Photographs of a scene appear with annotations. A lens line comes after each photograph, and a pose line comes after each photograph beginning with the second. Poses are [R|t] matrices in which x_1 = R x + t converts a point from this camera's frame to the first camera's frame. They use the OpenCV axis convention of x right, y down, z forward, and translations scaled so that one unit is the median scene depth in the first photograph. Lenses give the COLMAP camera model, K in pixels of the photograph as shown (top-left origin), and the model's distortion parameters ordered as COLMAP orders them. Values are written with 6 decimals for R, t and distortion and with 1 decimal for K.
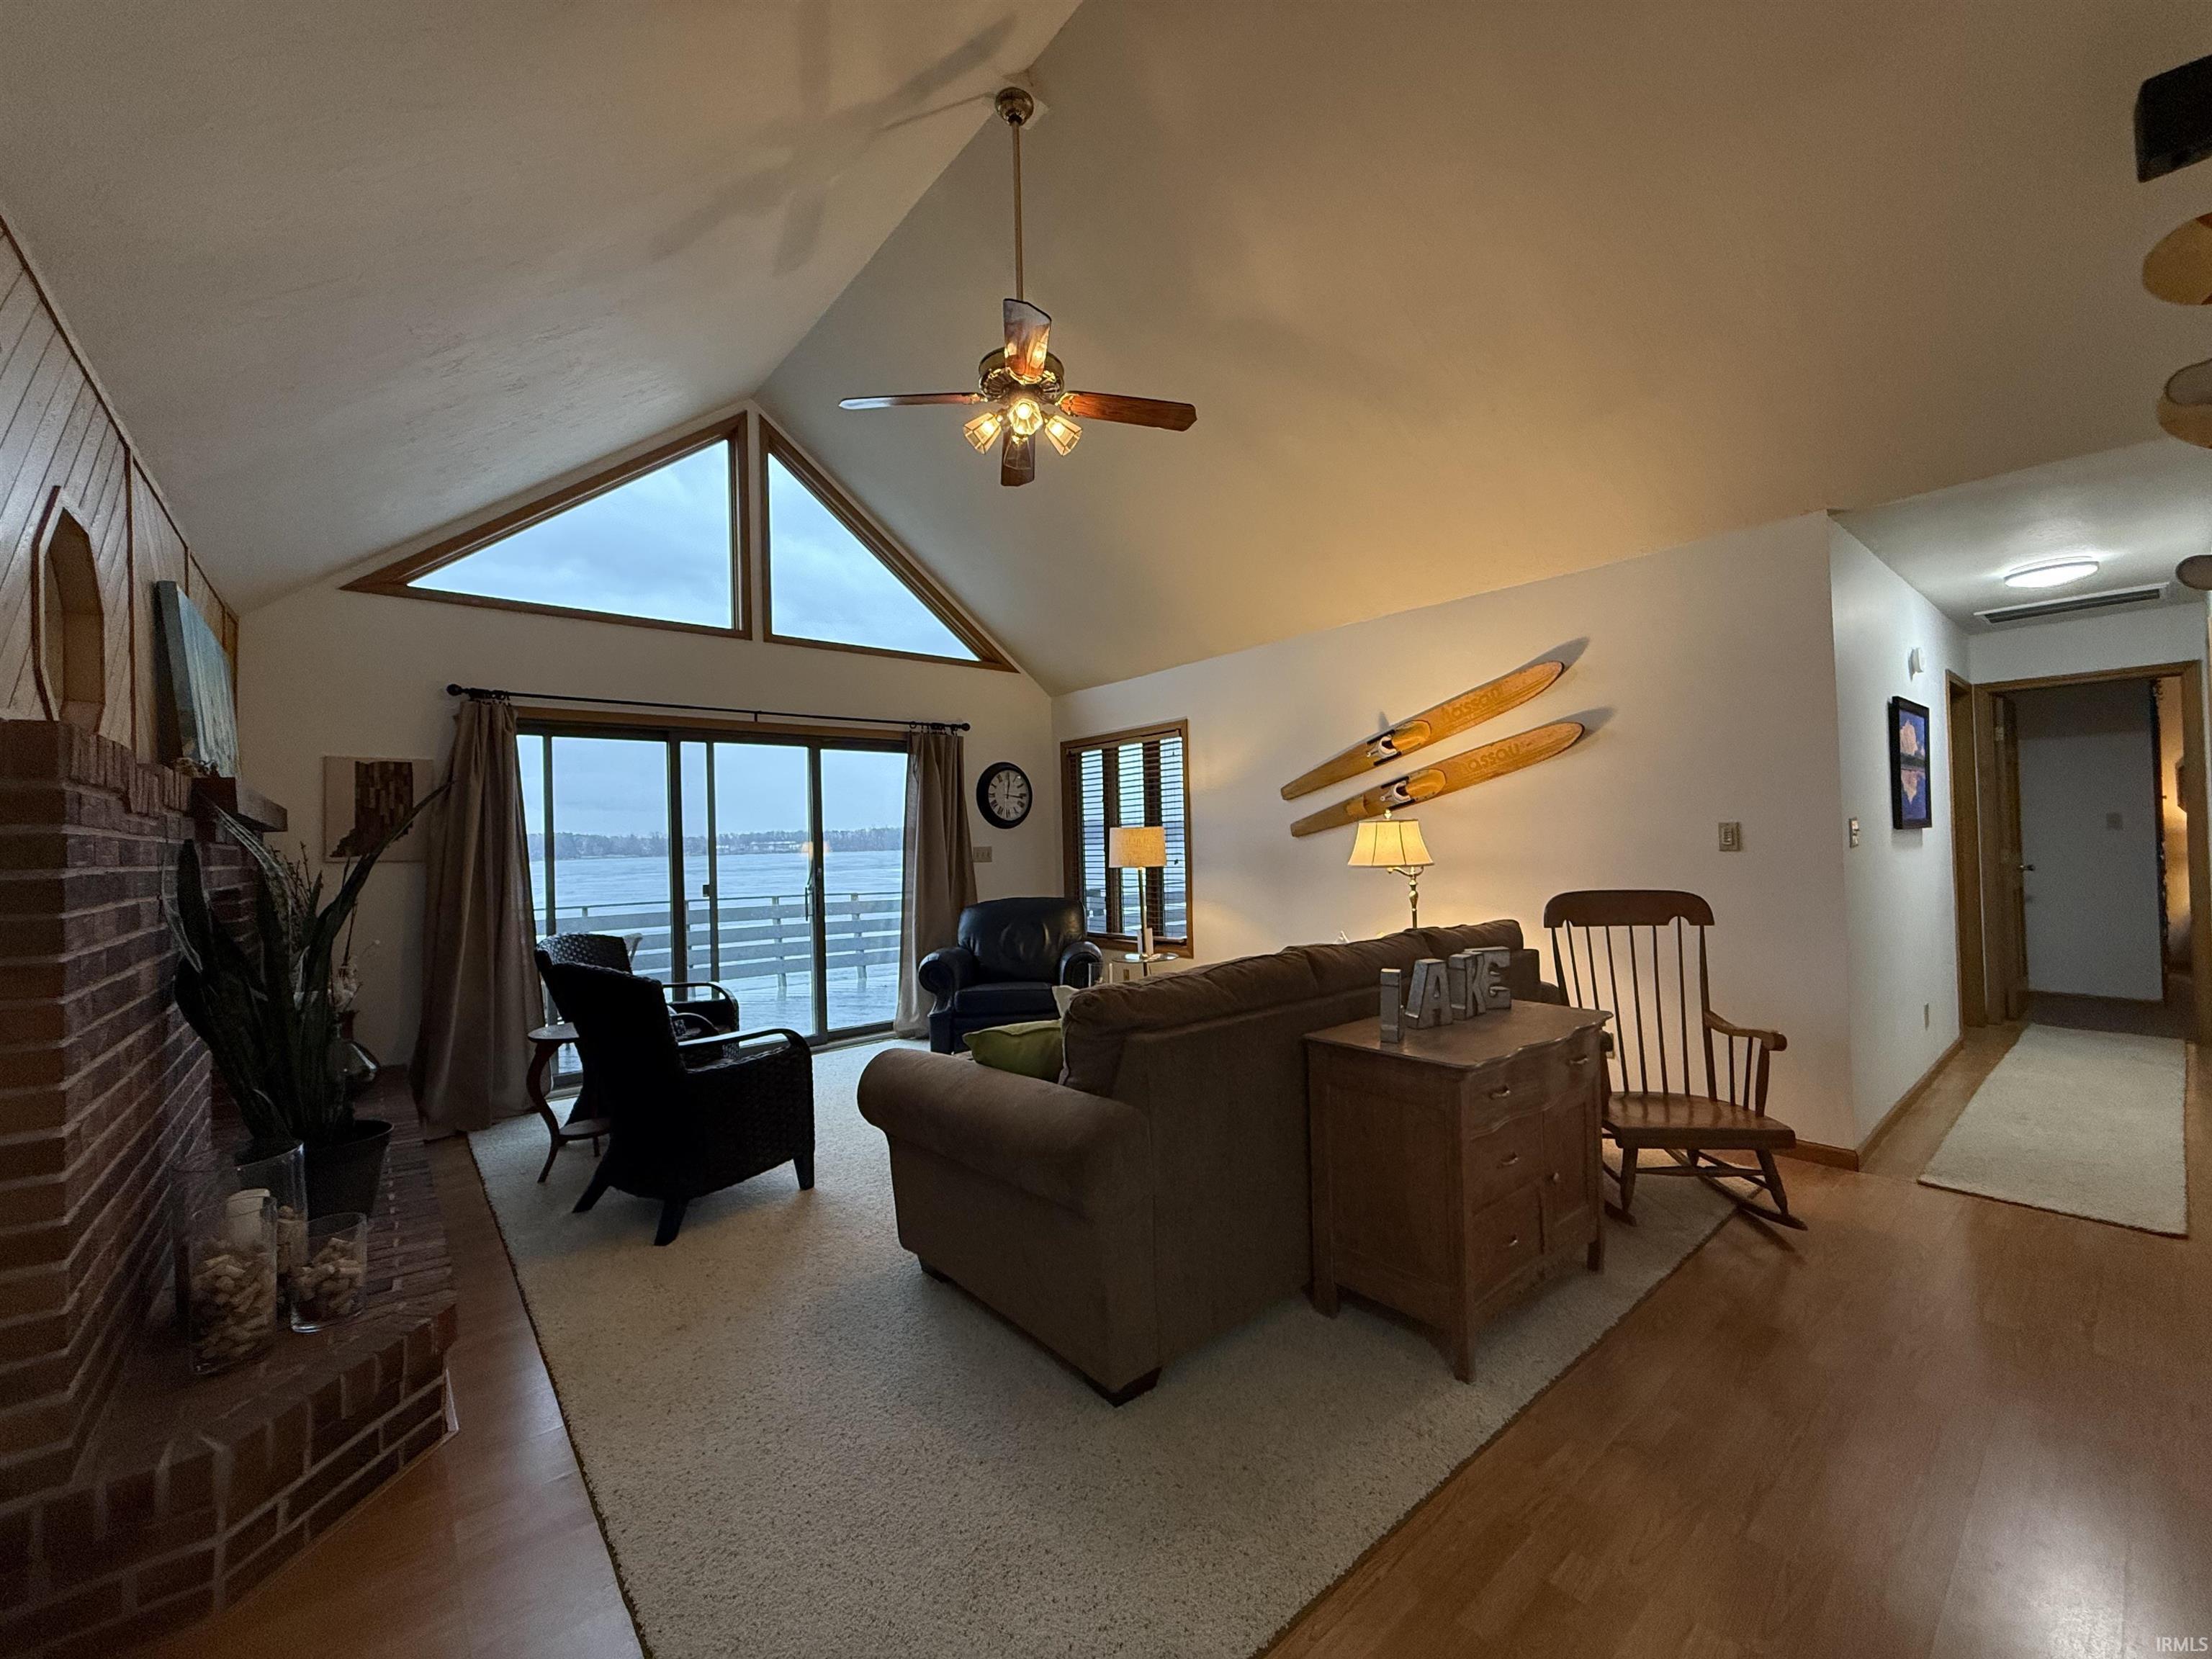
lens RADIAL K [[874.5, 0, 1103.1], [0, 874.5, 832.9], [0, 0, 1]] dist [-0.002668, -0.000254]
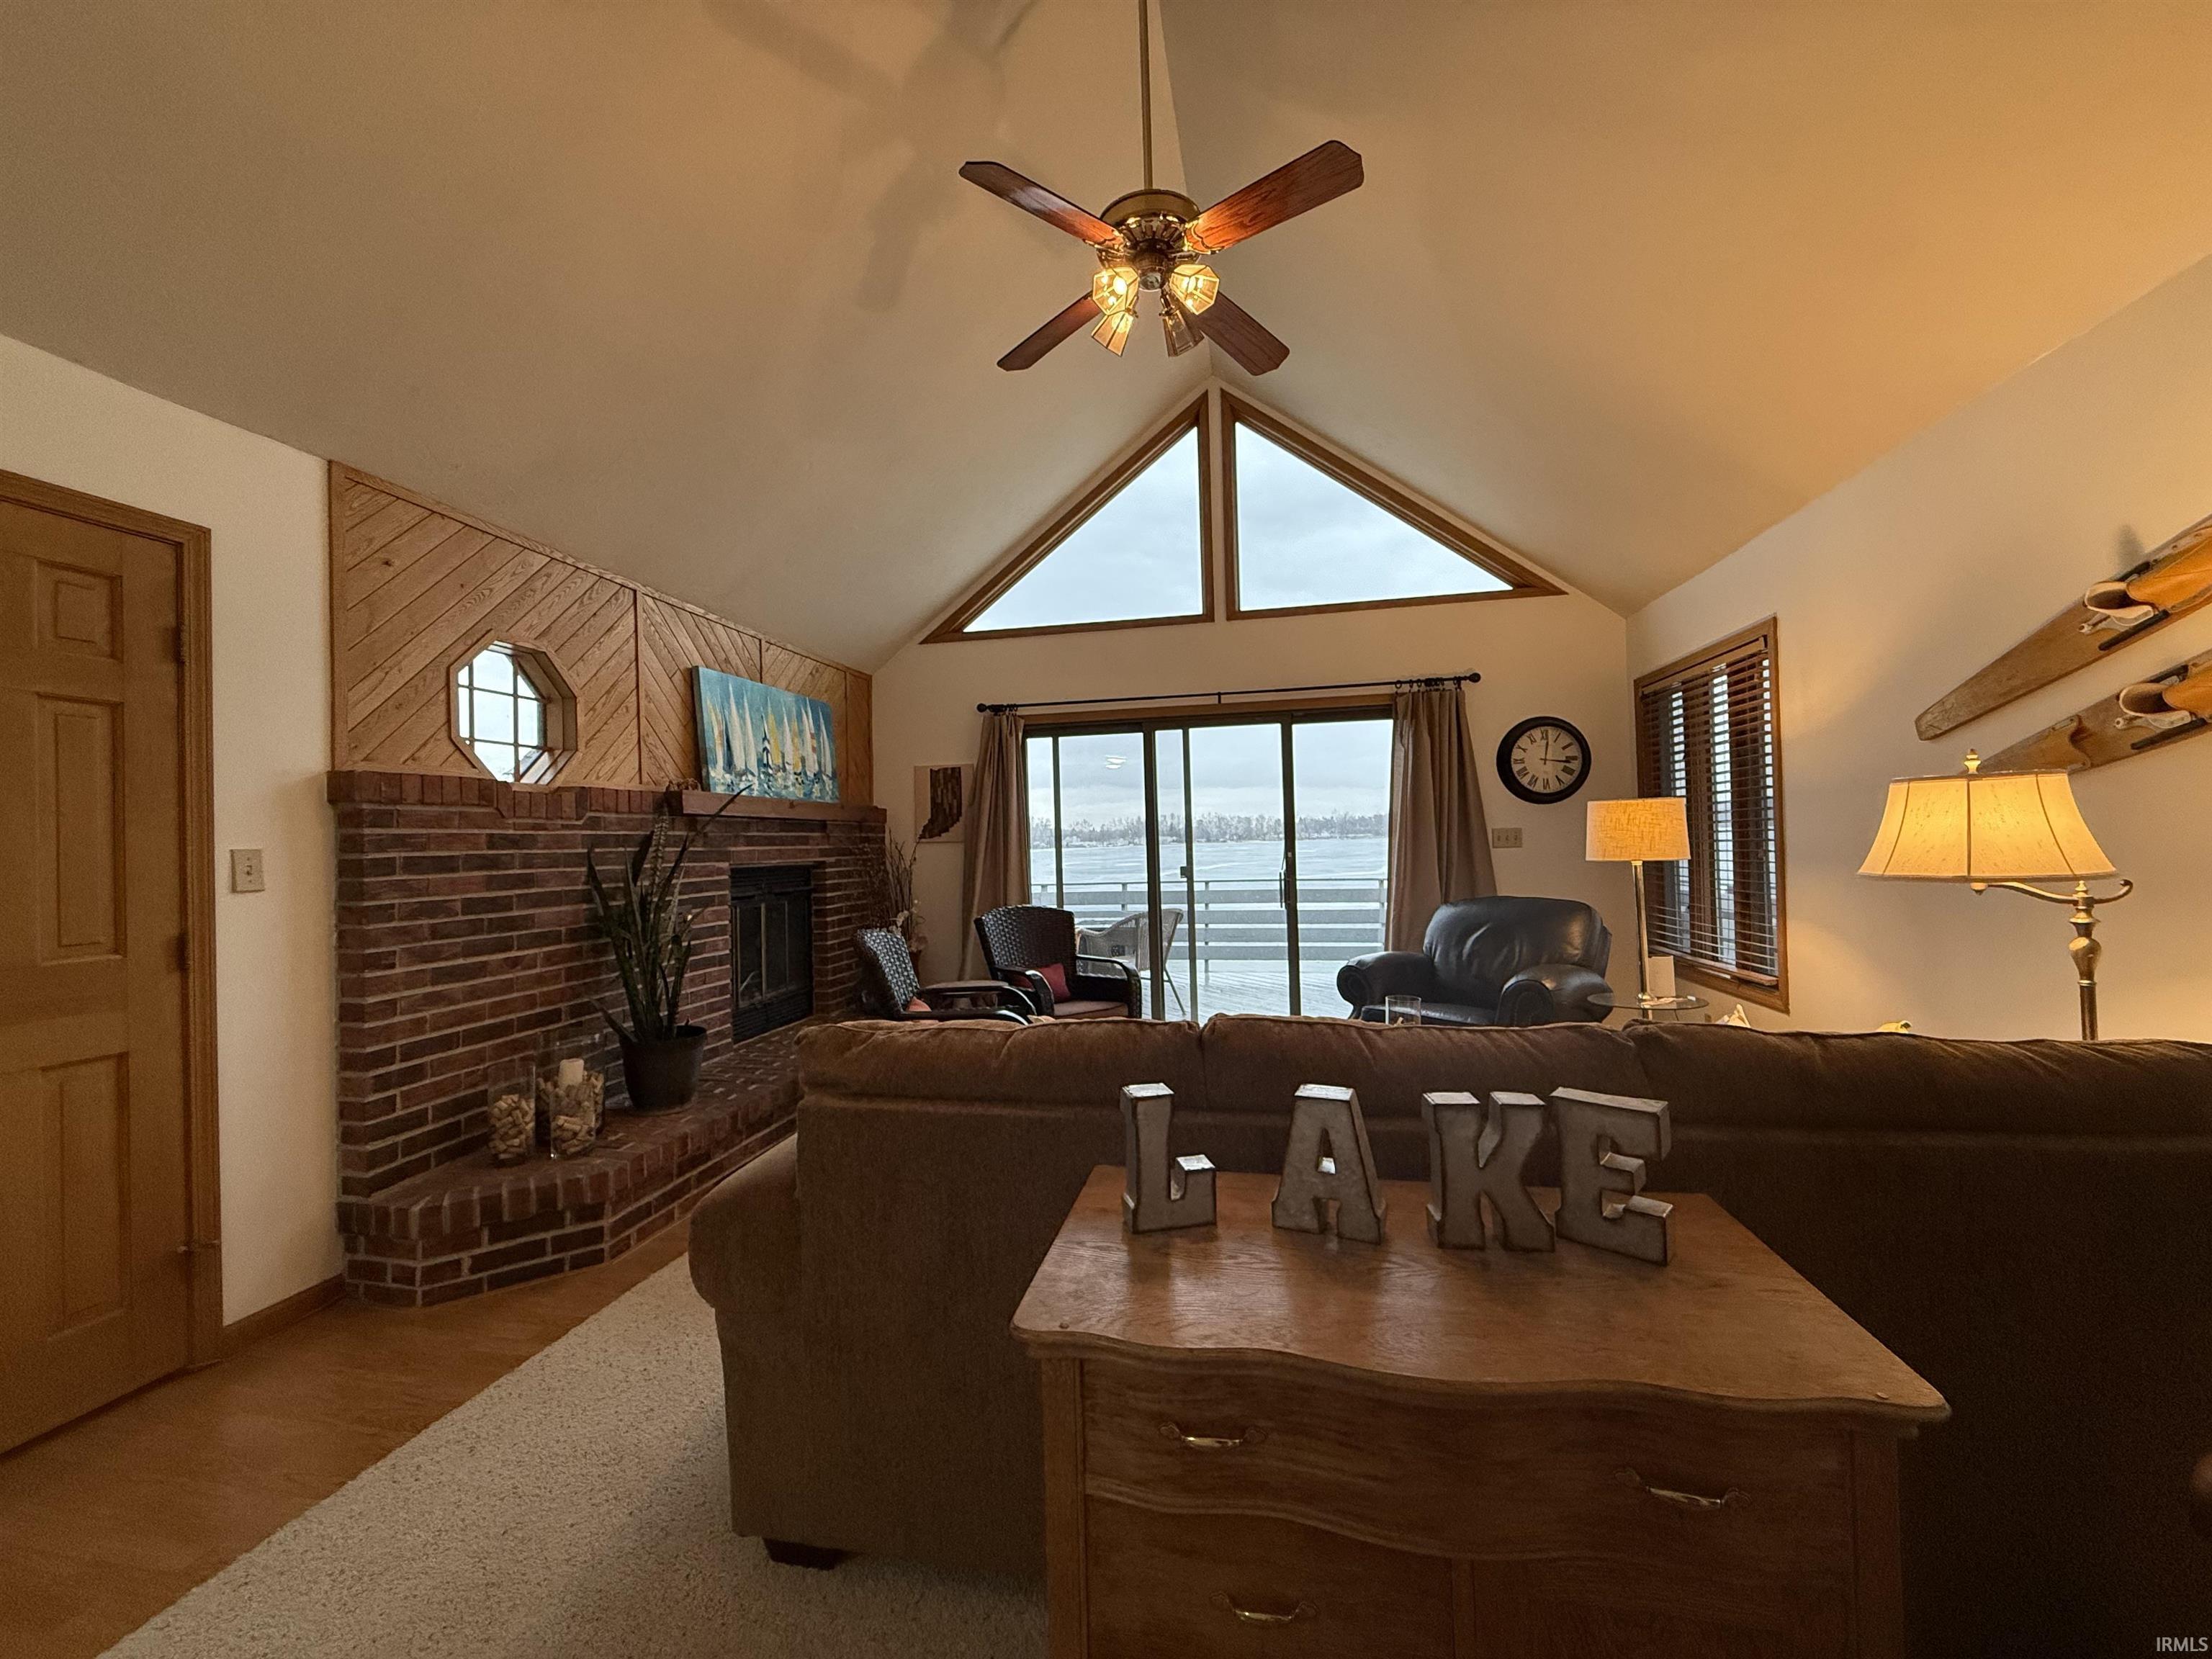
lens RADIAL K [[874.5, 0, 1103.1], [0, 874.5, 832.9], [0, 0, 1]] dist [-0.002668, -0.000254]
pose [[0.625131, 0.002393, -0.780516, 0.294668], [0.019222, 0.999645, 0.018461, -0.001394], [0.780283, -0.026543, 0.624863, 0.275778]]
